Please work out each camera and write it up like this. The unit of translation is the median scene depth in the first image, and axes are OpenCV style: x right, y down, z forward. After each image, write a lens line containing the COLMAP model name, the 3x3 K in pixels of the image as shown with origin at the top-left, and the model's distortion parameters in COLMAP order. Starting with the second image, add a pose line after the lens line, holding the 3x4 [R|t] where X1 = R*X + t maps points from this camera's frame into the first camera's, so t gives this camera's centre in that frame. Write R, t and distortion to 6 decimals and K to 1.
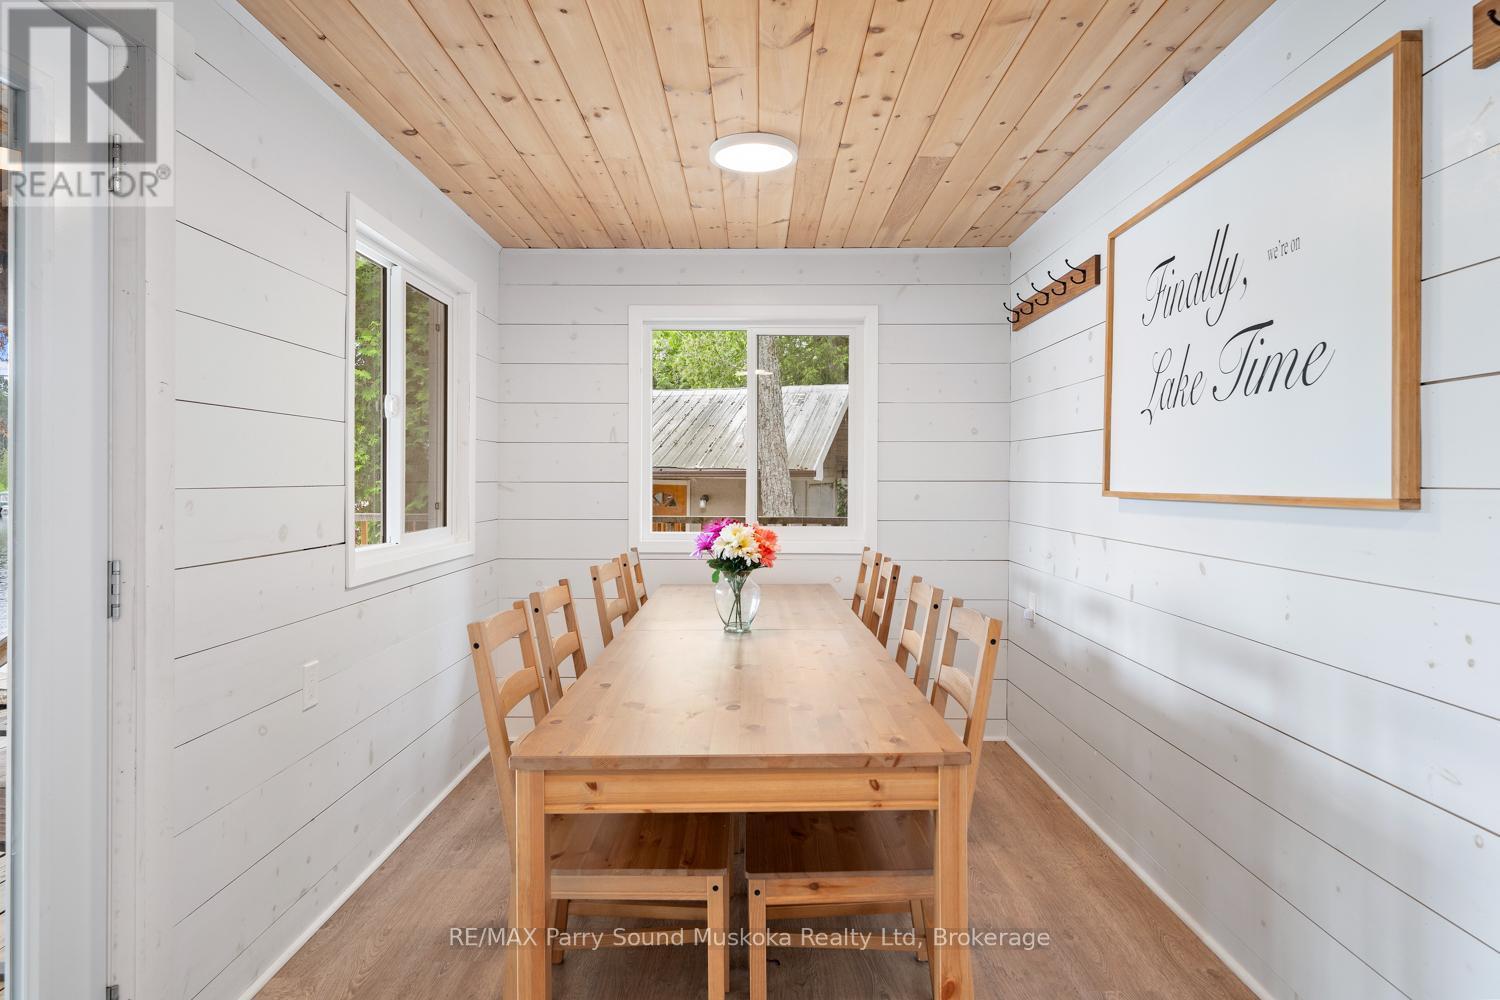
lens RADIAL K [[860.8, 0, 746.5], [0, 860.8, 493.2], [0, 0, 1]] dist [0.002359, -0.000923]
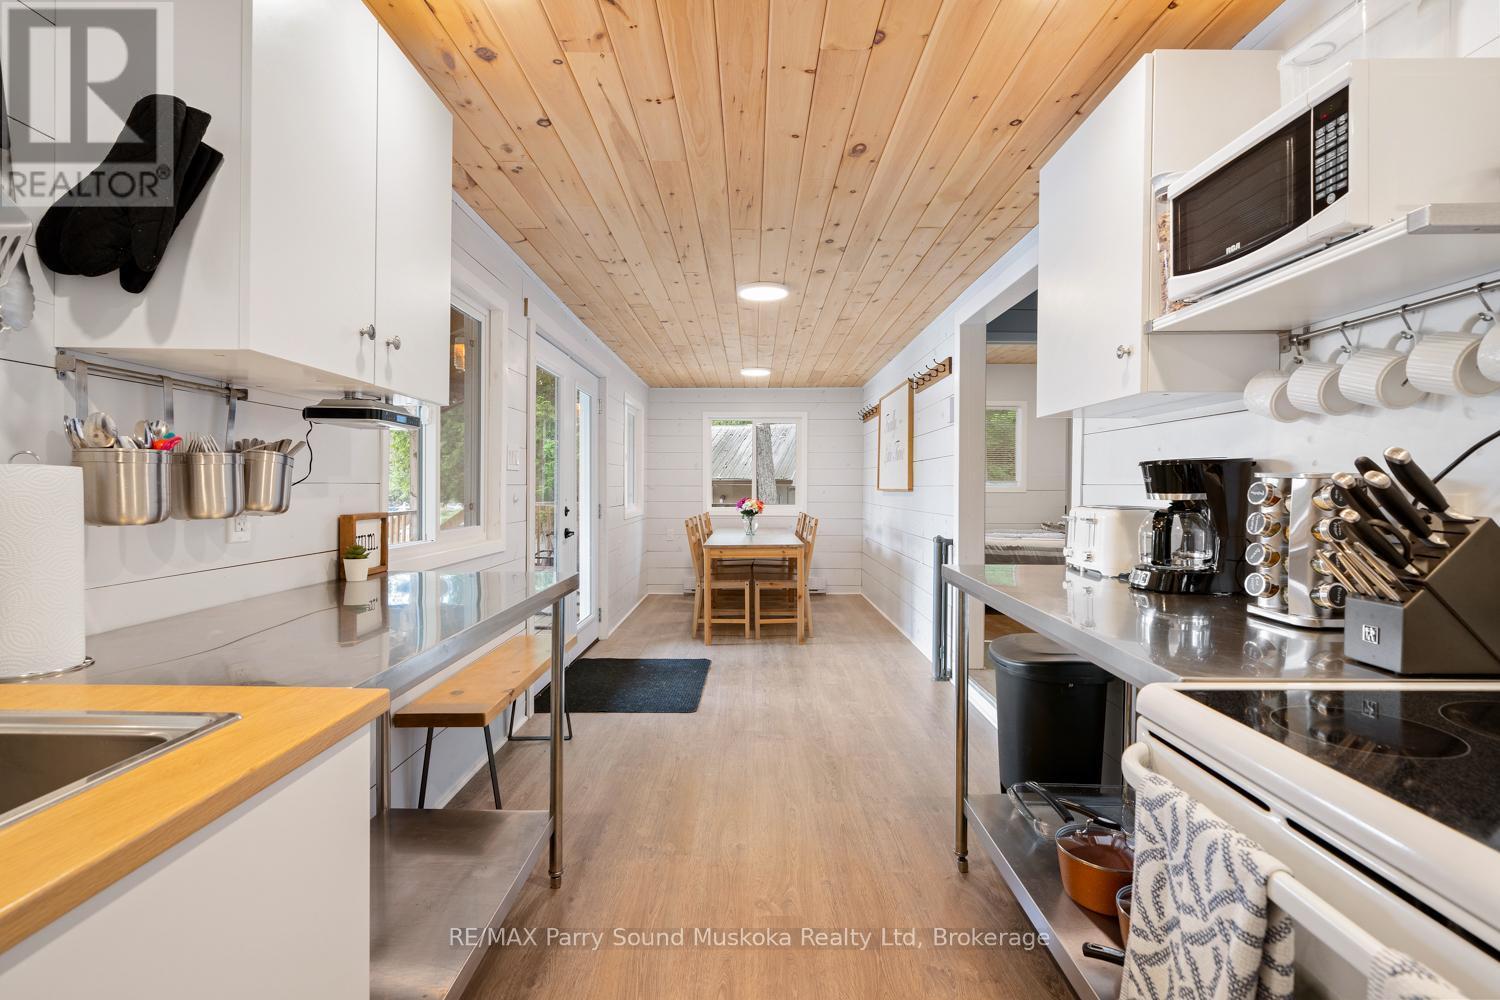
lens RADIAL K [[705.4, 0, 752.6], [0, 705.4, 463.9], [0, 0, 1]] dist [-0.000362, -0.000084]
pose [[0.999959, 0.002257, 0.008826, -0.020233], [-0.001840, 0.998892, -0.047015, 0.023484], [-0.008923, 0.046997, 0.998855, -1.182359]]
